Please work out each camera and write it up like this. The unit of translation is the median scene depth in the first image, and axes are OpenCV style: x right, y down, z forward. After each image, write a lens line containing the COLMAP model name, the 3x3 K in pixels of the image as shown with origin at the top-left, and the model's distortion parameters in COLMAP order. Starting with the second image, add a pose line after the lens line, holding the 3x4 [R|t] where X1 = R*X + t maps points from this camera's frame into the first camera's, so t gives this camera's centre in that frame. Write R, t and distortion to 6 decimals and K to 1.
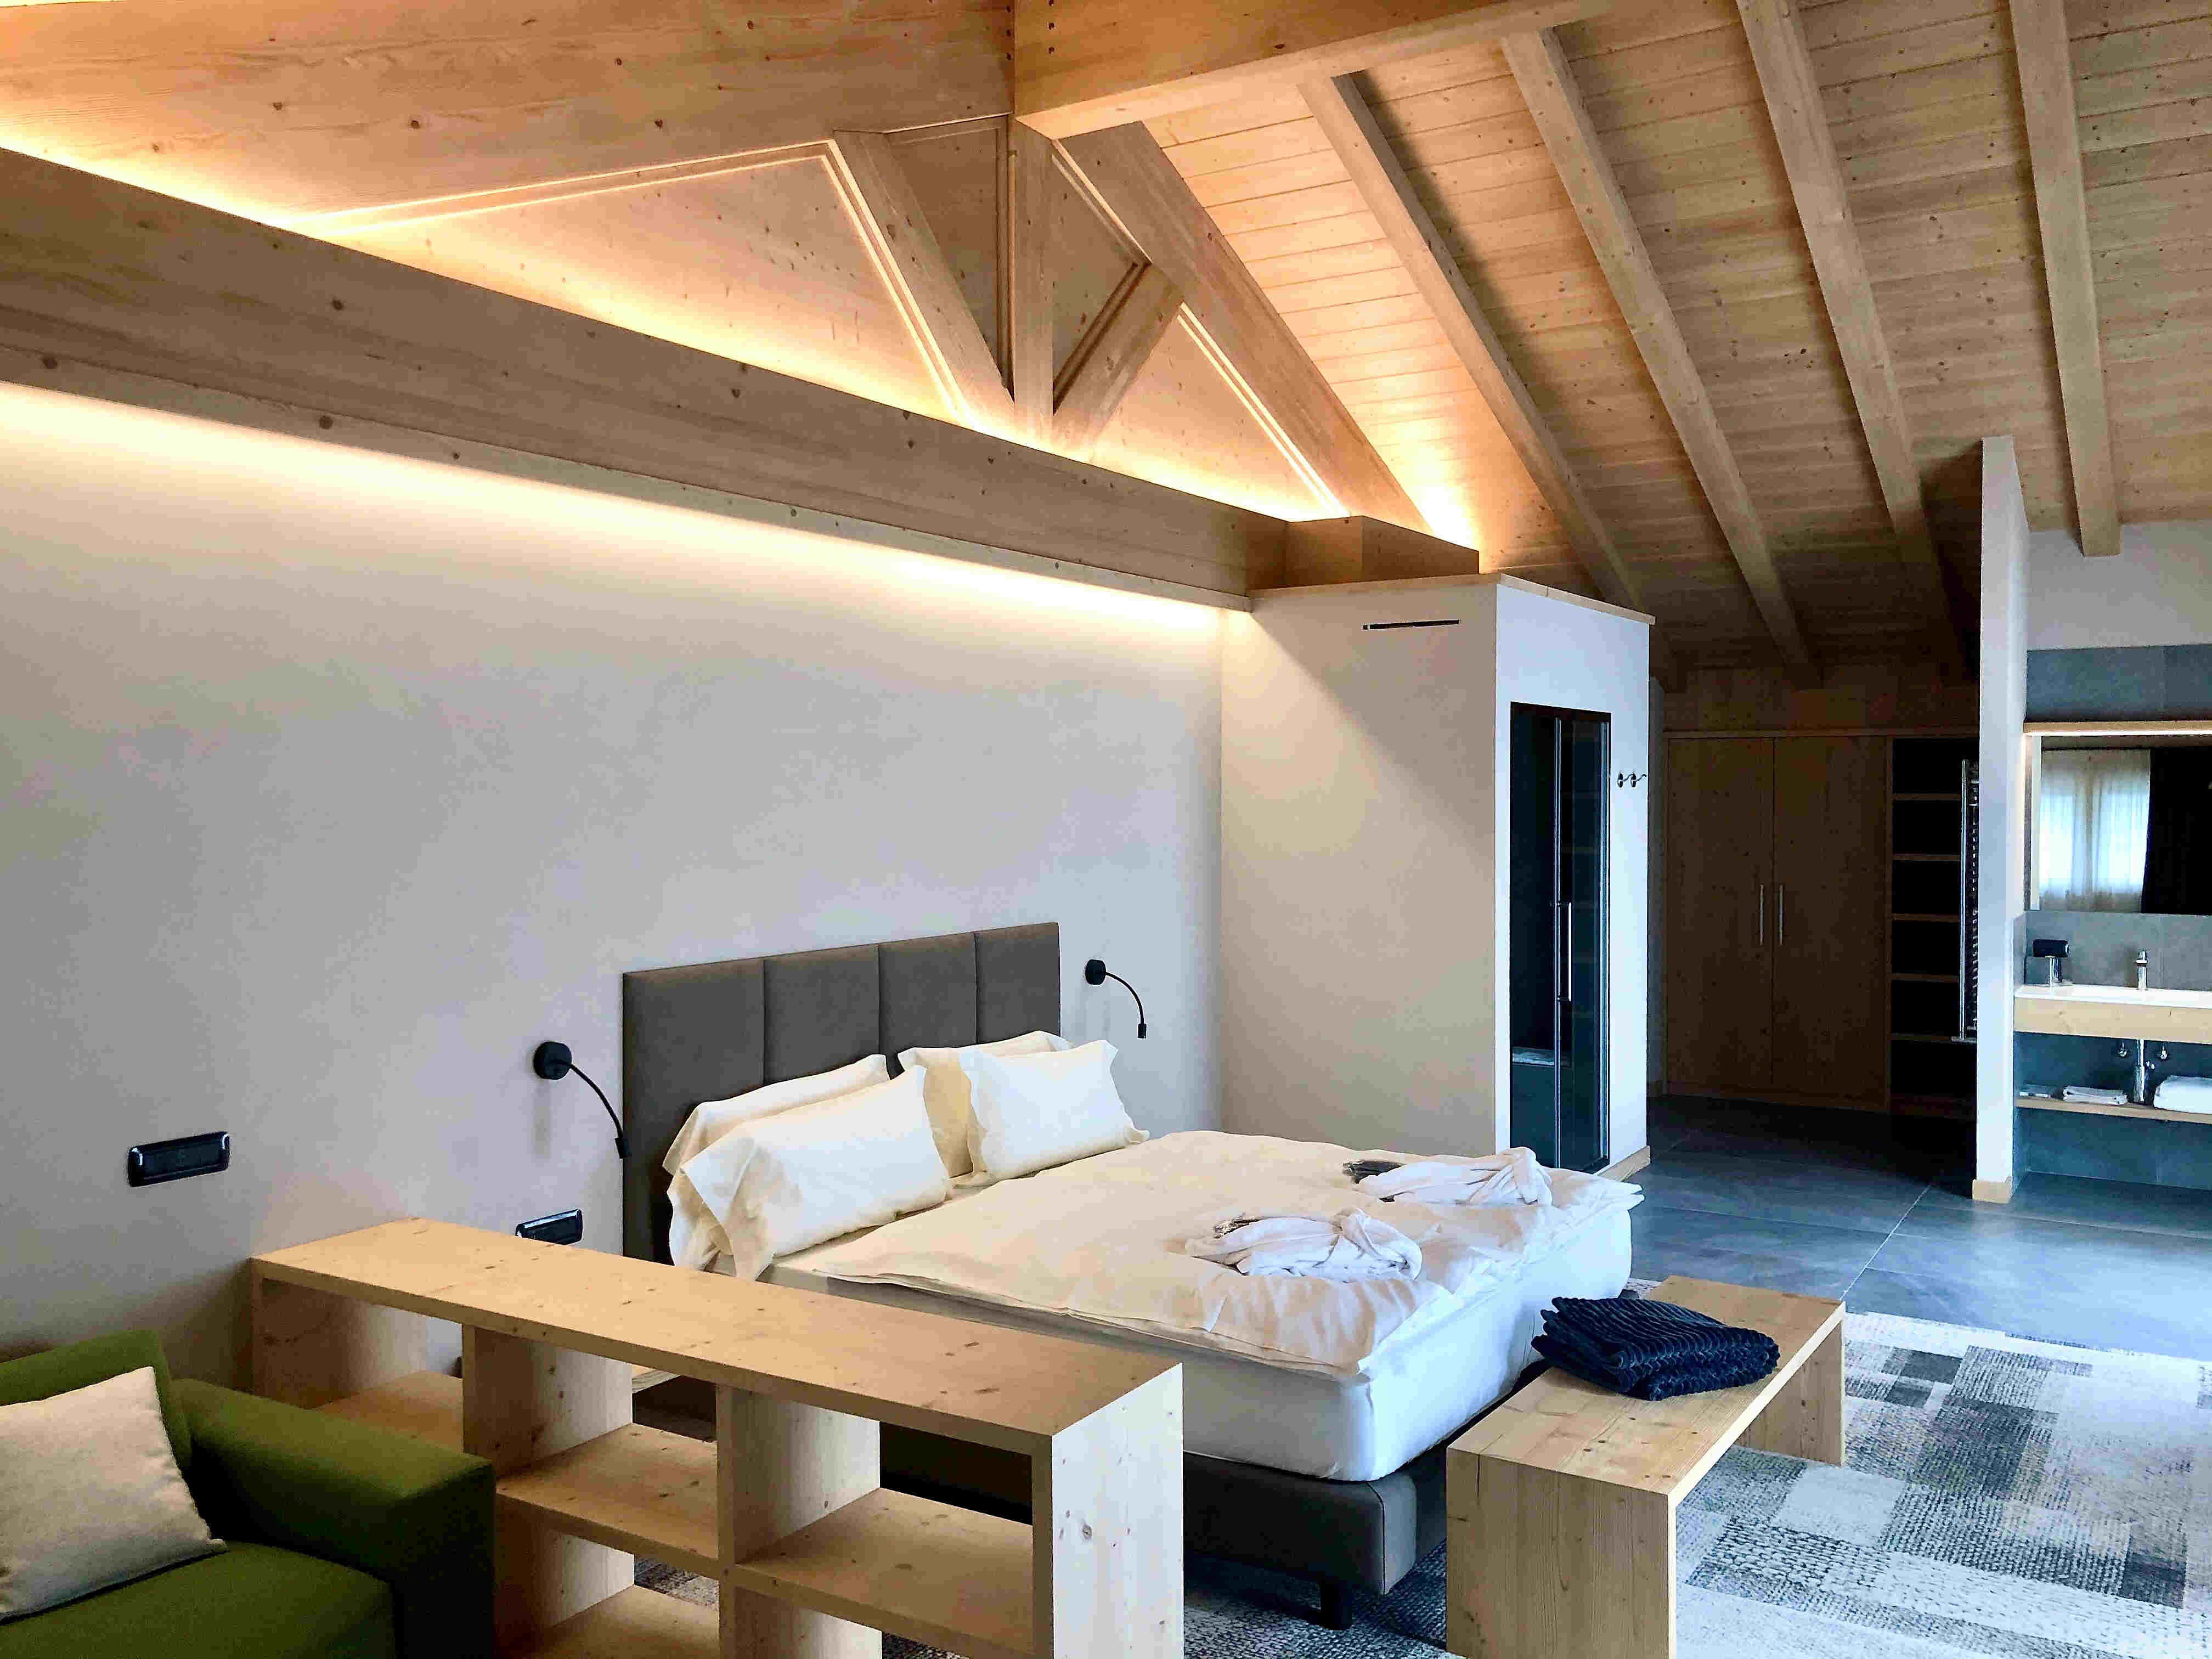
lens RADIAL K [[1836.9, 0, 1106.0], [0, 1836.9, 829.5], [0, 0, 1]] dist [0.124788, 0.004267]
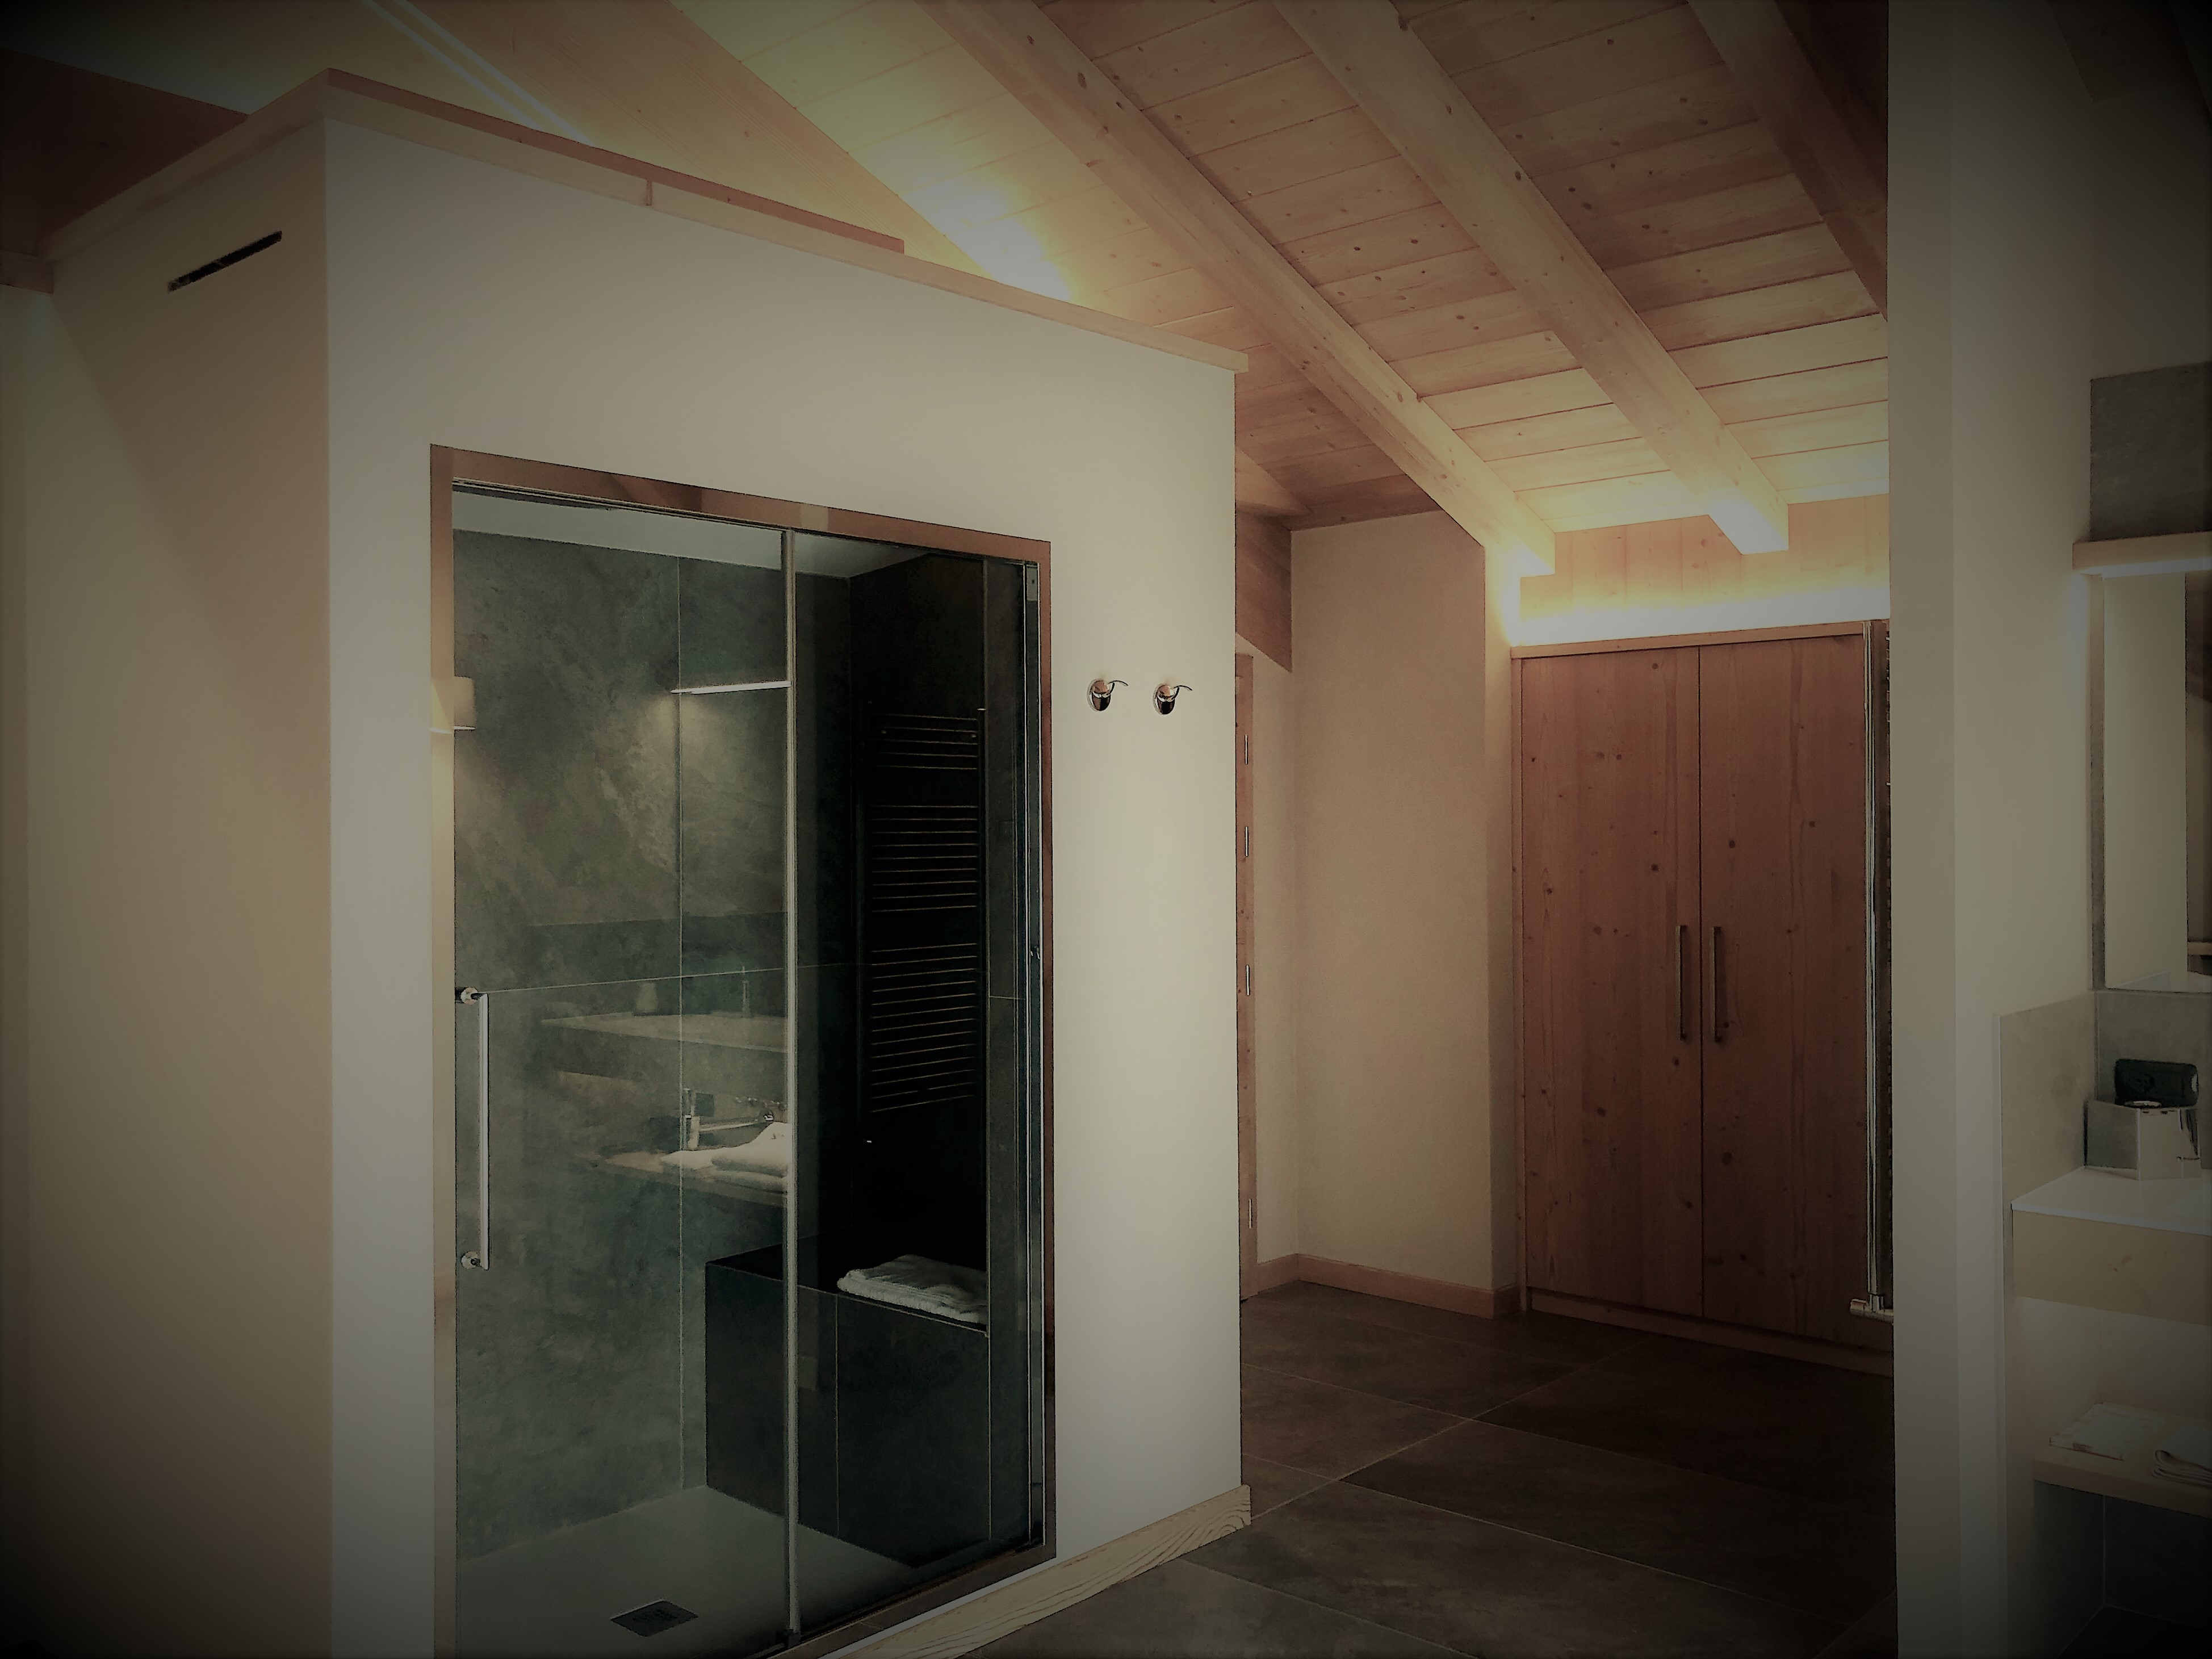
lens RADIAL K [[1836.9, 0, 1106.0], [0, 1836.9, 829.5], [0, 0, 1]] dist [0.124788, 0.004267]
pose [[0.979056, -0.005031, -0.203528, 0.358850], [0.001605, 0.999854, -0.016995, 0.013802], [0.203584, 0.016312, 0.978922, 0.541533]]
